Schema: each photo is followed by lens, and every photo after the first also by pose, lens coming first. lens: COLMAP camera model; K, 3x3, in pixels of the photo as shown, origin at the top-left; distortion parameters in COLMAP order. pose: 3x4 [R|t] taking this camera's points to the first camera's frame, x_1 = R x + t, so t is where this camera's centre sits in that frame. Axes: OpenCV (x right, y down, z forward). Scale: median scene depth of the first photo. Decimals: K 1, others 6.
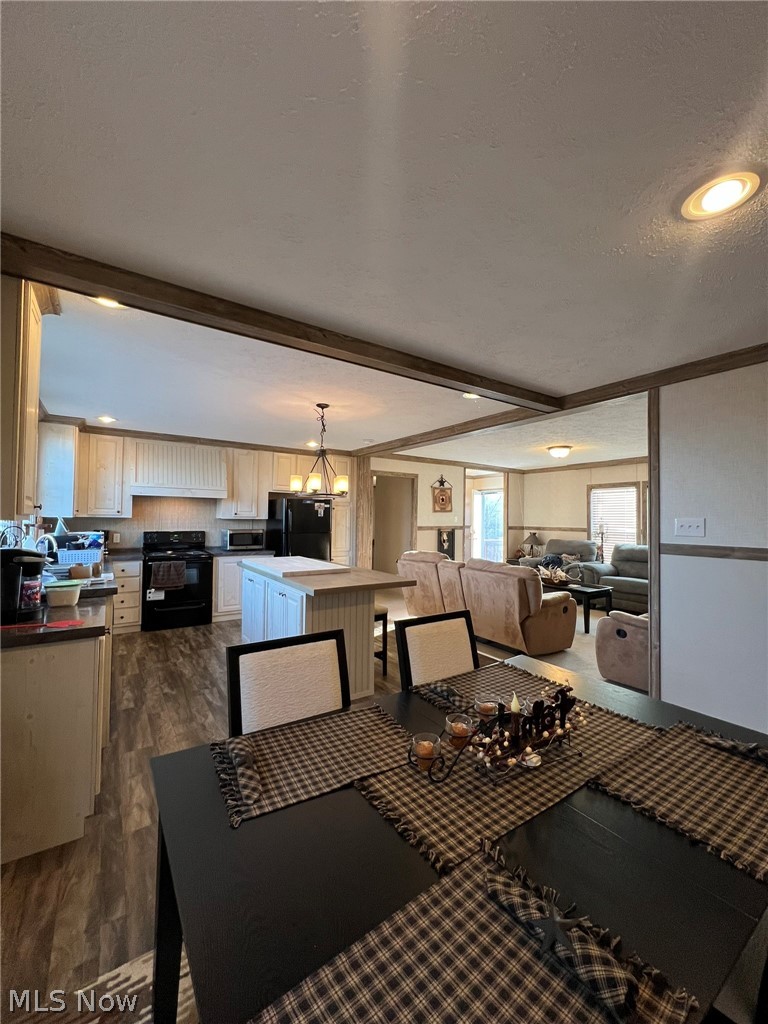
lens RADIAL K [[411.3, 0, 385.7], [0, 411.3, 514.5], [0, 0, 1]] dist [-0.001928, 0.000378]
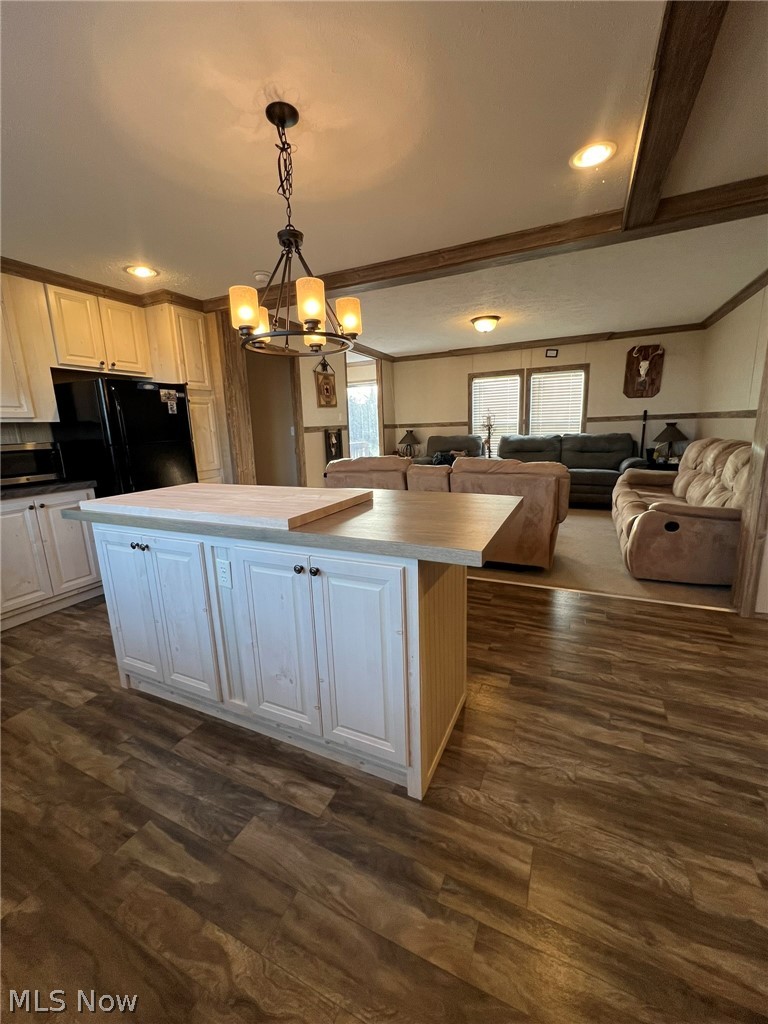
lens RADIAL K [[411.3, 0, 388.7], [0, 411.3, 511.7], [0, 0, 1]] dist [-0.001928, 0.000378]
pose [[0.855496, -0.147643, 0.496315, -0.191005], [0.041076, 0.974818, 0.219185, 0.023317], [-0.516177, -0.167125, 0.840018, 0.306253]]
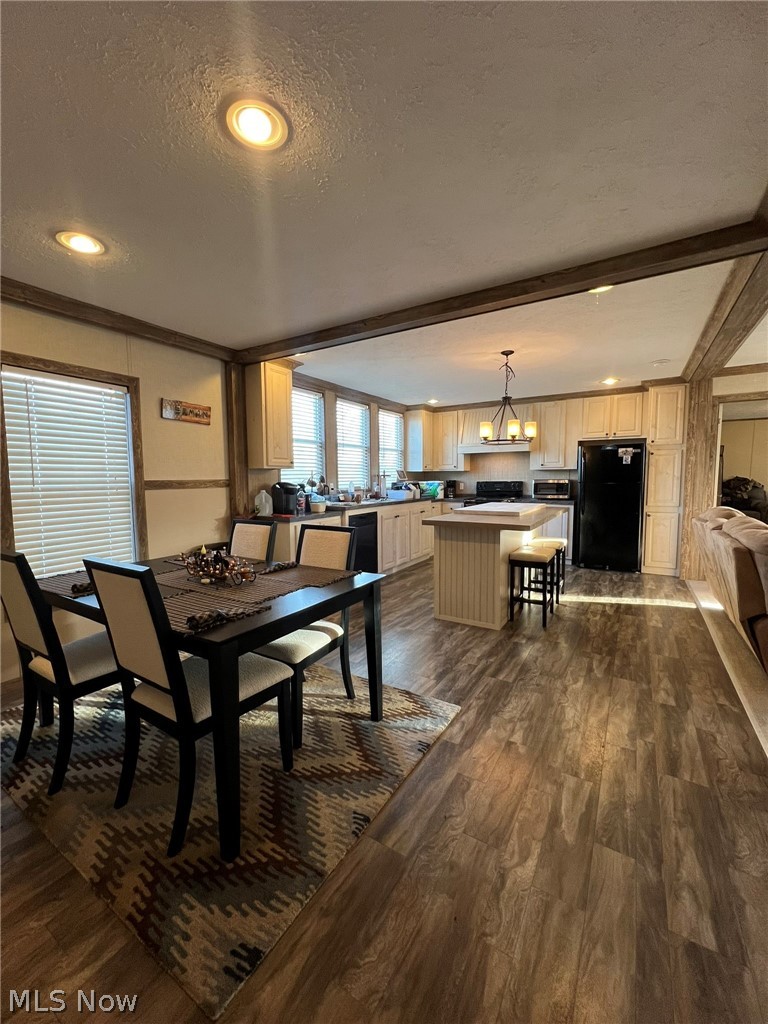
lens RADIAL K [[411.3, 0, 385.6], [0, 411.3, 529.8], [0, 0, 1]] dist [-0.001928, 0.000378]
pose [[0.412961, 0.099428, -0.905305, 0.399095], [0.024382, 0.992460, 0.120123, 0.024562], [0.910422, -0.071679, 0.407422, 0.161054]]
